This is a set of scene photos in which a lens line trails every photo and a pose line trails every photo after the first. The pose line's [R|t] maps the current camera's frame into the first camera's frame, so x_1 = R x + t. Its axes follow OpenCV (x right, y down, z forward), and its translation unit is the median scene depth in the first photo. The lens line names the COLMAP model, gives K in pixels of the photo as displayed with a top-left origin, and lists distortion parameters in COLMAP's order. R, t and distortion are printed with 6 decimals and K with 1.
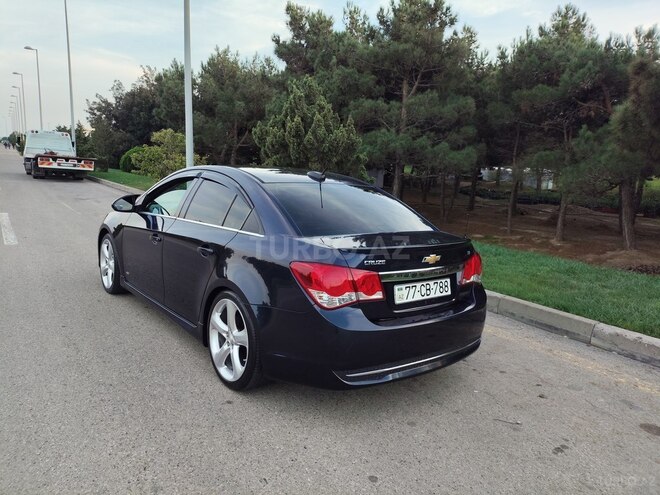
lens RADIAL K [[482.9, 0, 338.7], [0, 482.9, 251.7], [0, 0, 1]] dist [0.081106, -0.127660]
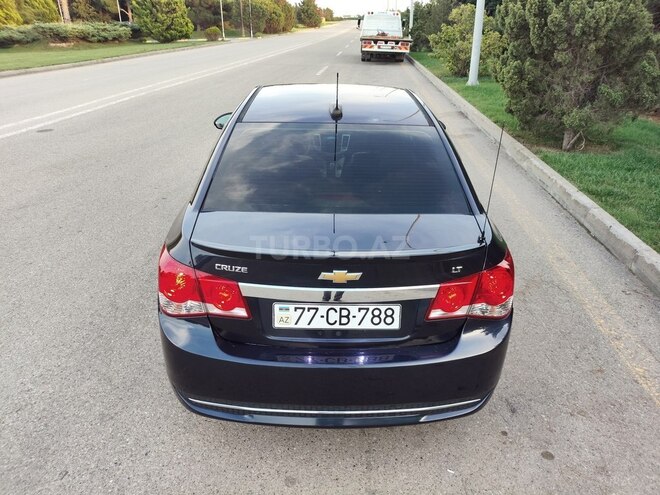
lens RADIAL K [[482.9, 0, 338.7], [0, 482.9, 251.7], [0, 0, 1]] dist [0.081106, -0.127660]
pose [[0.780702, 0.221120, -0.584474, 0.122622], [-0.076085, 0.961980, 0.262309, -0.040120], [0.620254, -0.160315, 0.767844, 0.114730]]
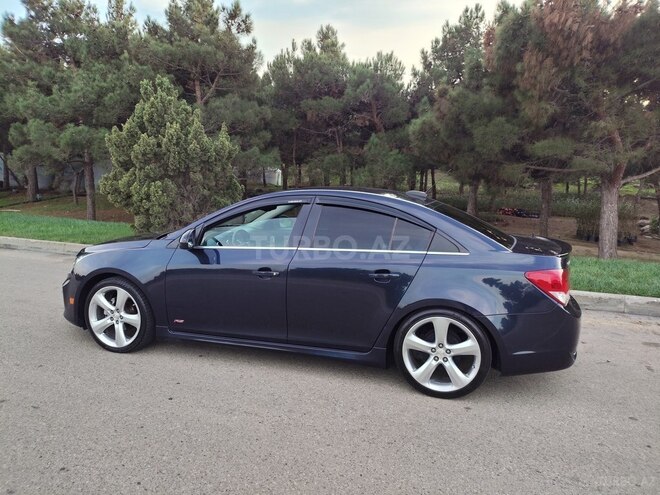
lens RADIAL K [[480.0, 0, 328.6], [0, 480.0, 253.8], [0, 0, 1]] dist [0.063257, -0.070650]
pose [[0.838301, -0.122026, 0.531377, -0.230225], [0.115413, 0.992262, 0.045789, -0.027502], [-0.532852, 0.022943, 0.845897, 0.052988]]
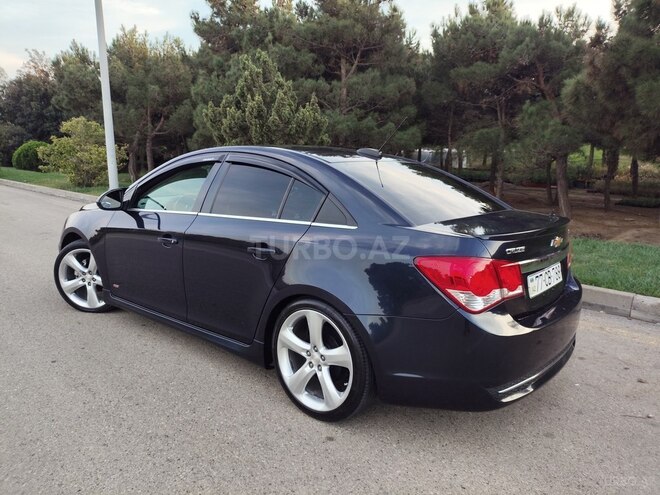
lens RADIAL K [[482.9, 0, 338.7], [0, 482.9, 251.7], [0, 0, 1]] dist [0.081106, -0.127660]
pose [[0.982691, -0.074307, 0.169697, -0.072806], [0.069734, 0.997028, 0.032759, -0.004700], [-0.171627, -0.020359, 0.984952, 0.049492]]
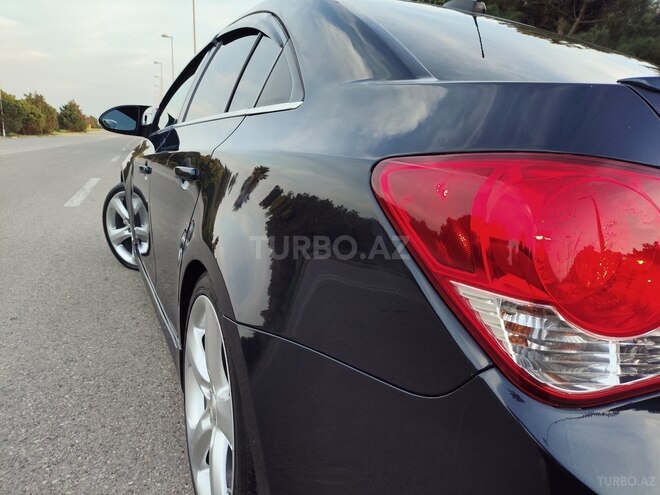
lens RADIAL K [[493.7, 0, 339.6], [0, 493.7, 247.0], [0, 0, 1]] dist [0.025068, -0.044800]
pose [[0.971842, 0.038282, -0.232503, -0.012458], [-0.034290, 0.999187, 0.021189, 0.011861], [0.233125, -0.012620, 0.972365, 0.159234]]
